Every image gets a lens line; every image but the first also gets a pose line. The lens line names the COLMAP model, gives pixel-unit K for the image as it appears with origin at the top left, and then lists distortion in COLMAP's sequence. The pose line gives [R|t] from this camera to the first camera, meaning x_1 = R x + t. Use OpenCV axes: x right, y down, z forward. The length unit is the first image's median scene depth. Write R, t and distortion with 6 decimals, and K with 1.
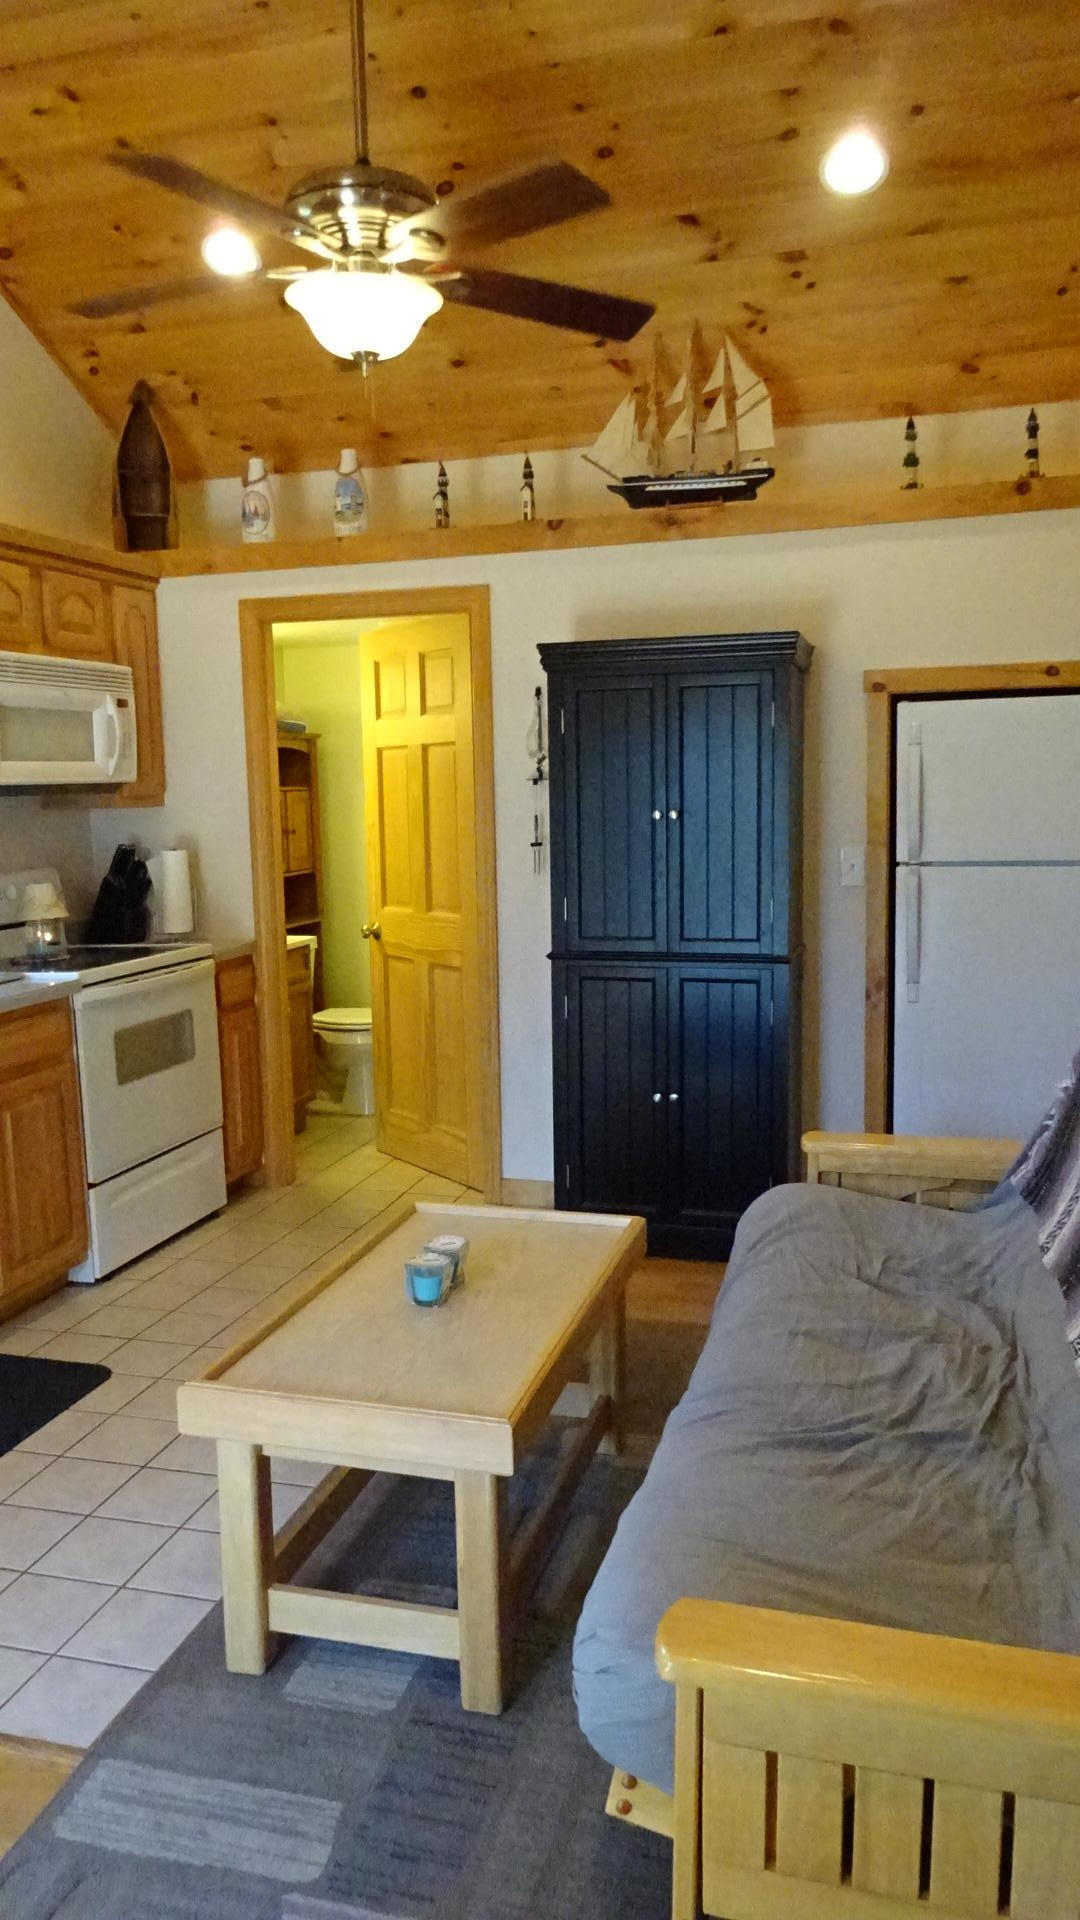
lens RADIAL K [[1410.3, 0, 540.0], [0, 1410.3, 960.0], [0, 0, 1]] dist [-0.001402, -0.004725]
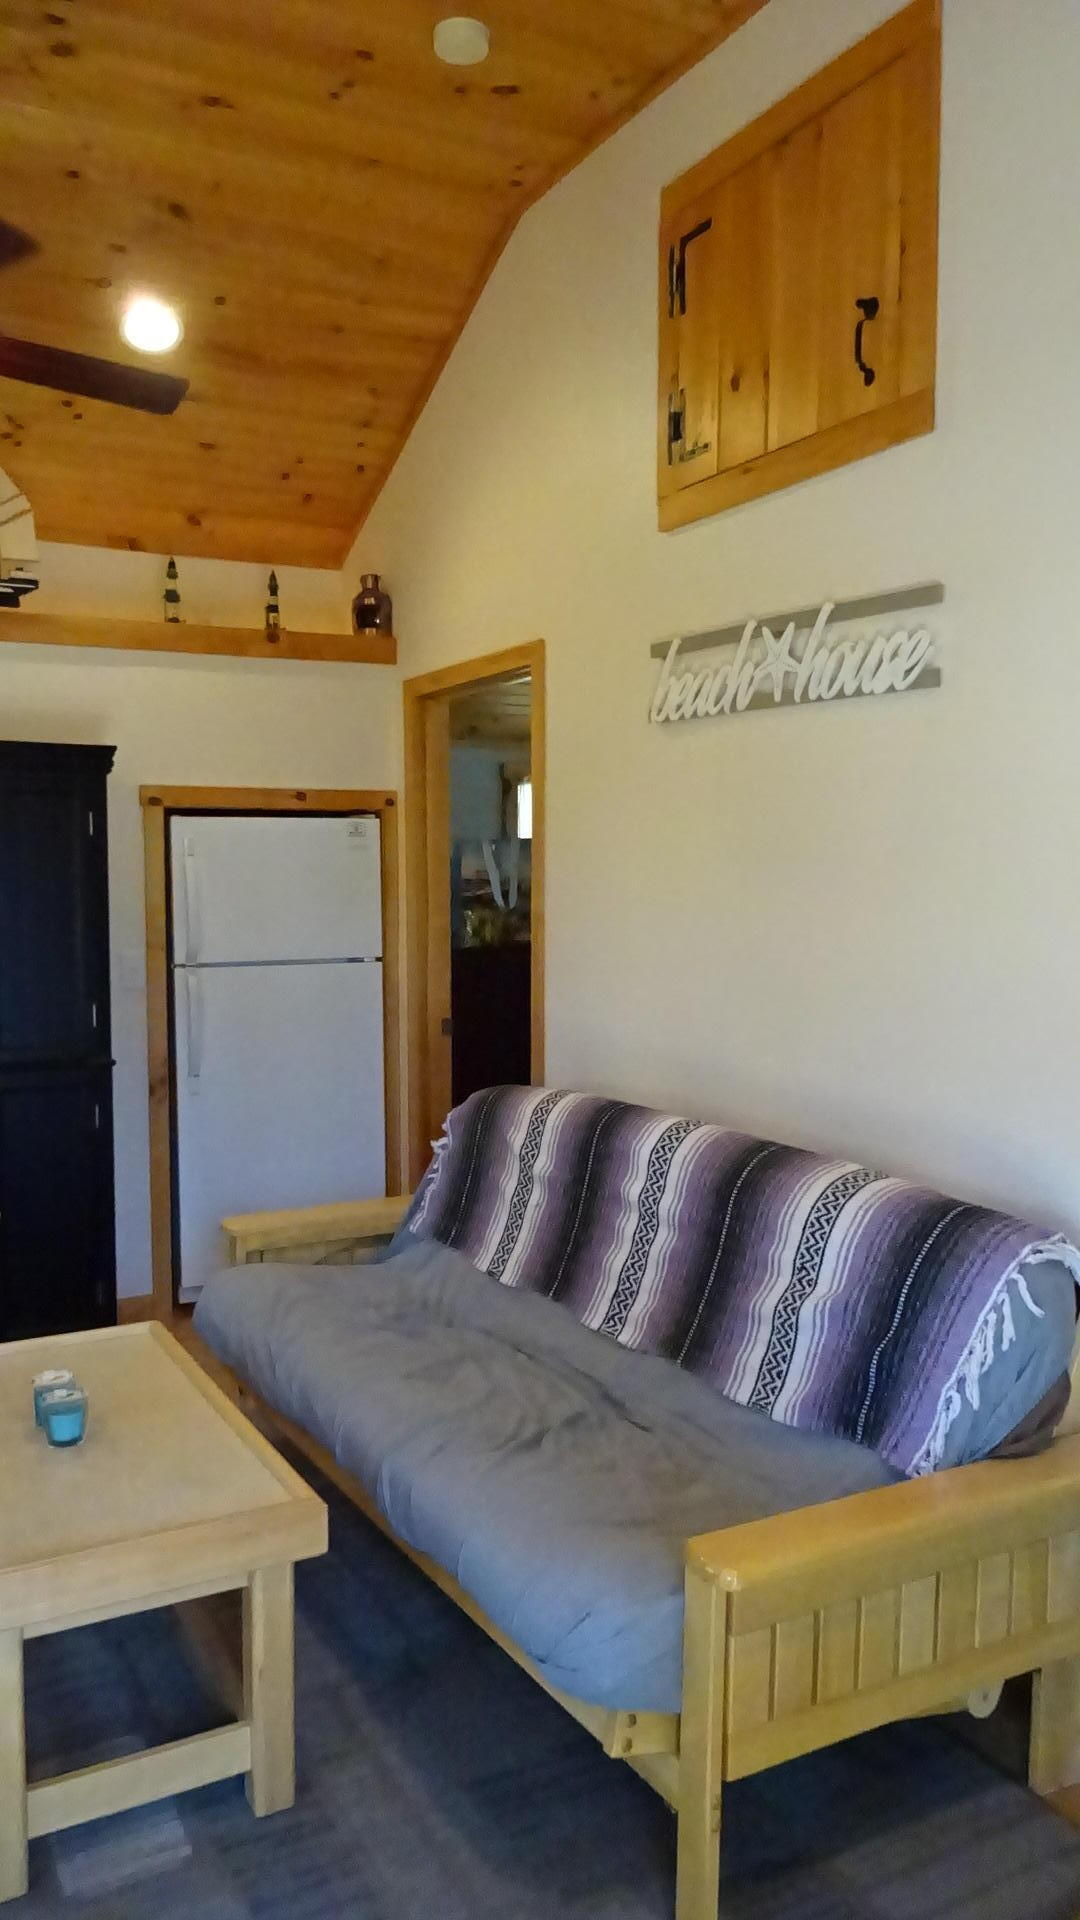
lens RADIAL K [[1410.3, 0, 540.0], [0, 1410.3, 960.0], [0, 0, 1]] dist [-0.001402, -0.004725]
pose [[0.703812, -0.023837, 0.709986, -0.305087], [0.075361, 0.996303, -0.041255, -0.008037], [-0.706377, 0.082541, 0.703007, 0.054899]]
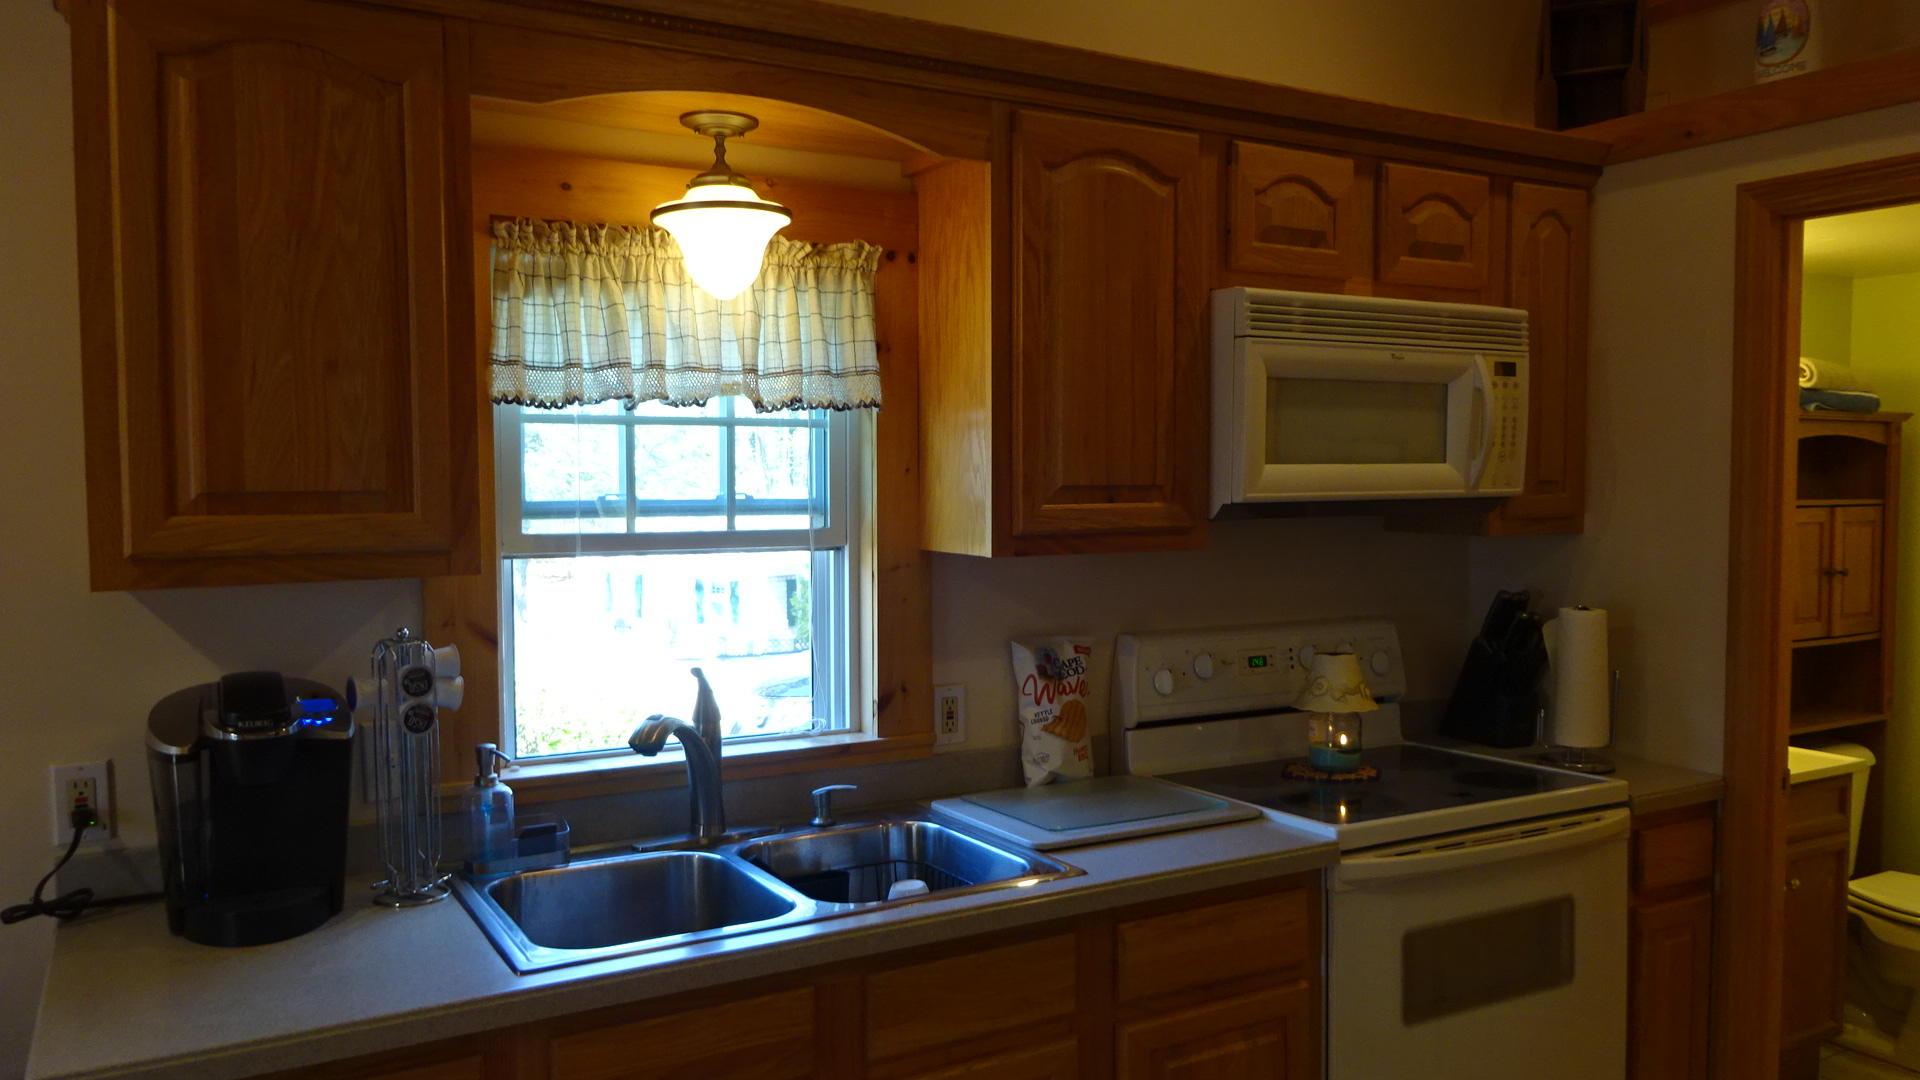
lens RADIAL K [[1420.2, 0, 962.0], [0, 1420.2, 553.2], [0, 0, 1]] dist [-0.008851, -0.003315]
pose [[0.719759, 0.054764, -0.692061, -0.037676], [-0.097734, 0.994949, -0.022914, -0.067796], [0.687310, 0.084131, 0.721475, 0.417843]]
